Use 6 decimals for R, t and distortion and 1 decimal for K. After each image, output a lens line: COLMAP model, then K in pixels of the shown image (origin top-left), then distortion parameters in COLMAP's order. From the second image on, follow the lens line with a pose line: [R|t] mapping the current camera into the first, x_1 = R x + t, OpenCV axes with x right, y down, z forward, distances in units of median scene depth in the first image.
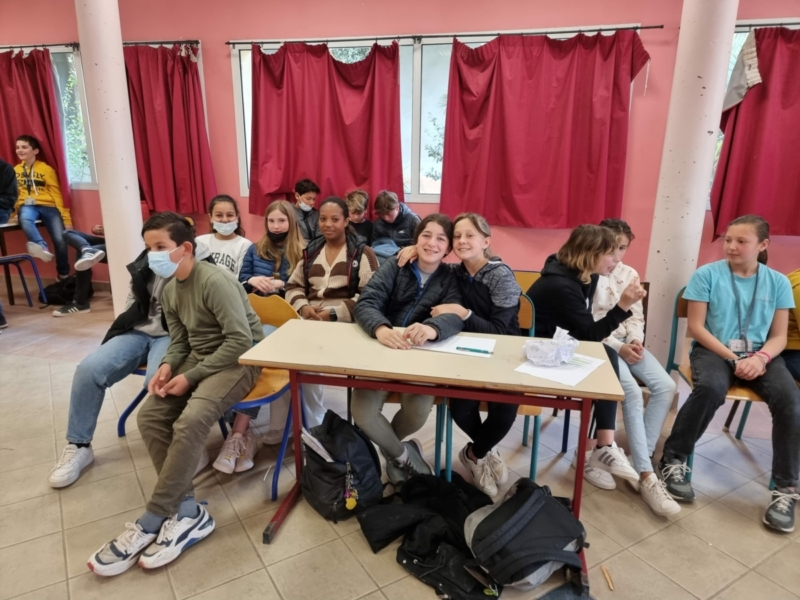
lens RADIAL K [[539.8, 0, 398.3], [0, 539.8, 297.1], [0, 0, 1]] dist [0.075883, -0.053237]
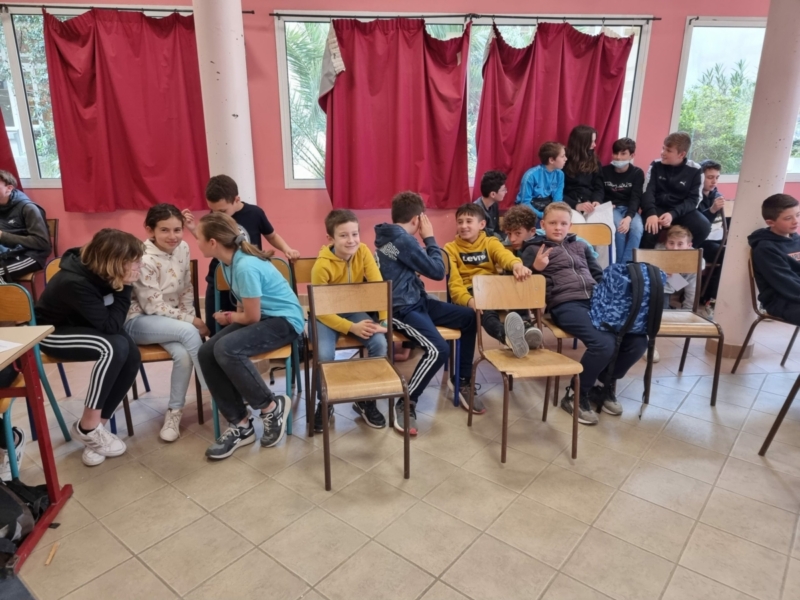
lens RADIAL K [[539.8, 0, 397.3], [0, 539.8, 300.3], [0, 0, 1]] dist [0.075883, -0.053237]
pose [[0.954598, -0.096403, 0.281866, 0.368286], [0.086623, 0.995133, 0.046986, 0.024508], [-0.285024, -0.020437, 0.958303, -0.077155]]
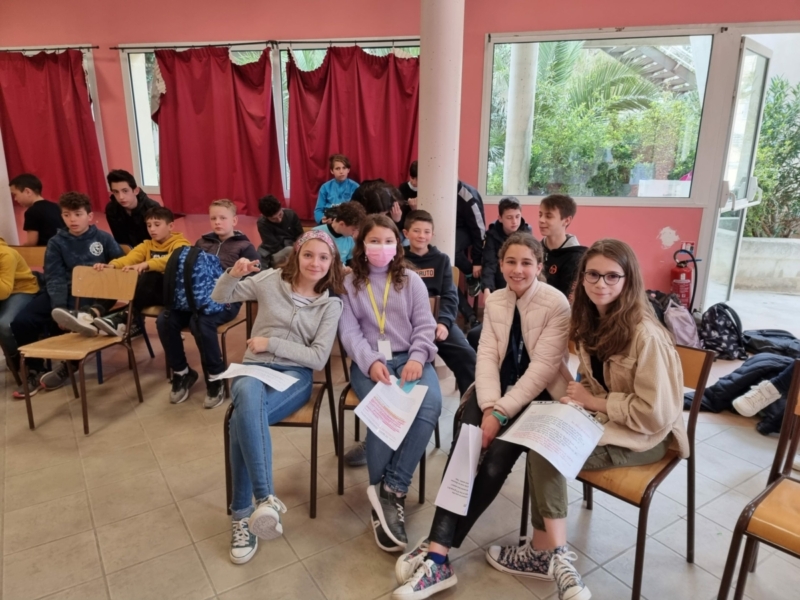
lens RADIAL K [[539.8, 0, 401.0], [0, 539.8, 299.1], [0, 0, 1]] dist [0.075883, -0.053237]
pose [[0.999870, -0.008655, 0.013588, 1.074806], [0.008644, 0.999962, 0.000844, 0.083358], [-0.013595, -0.000726, 0.999907, -0.251120]]
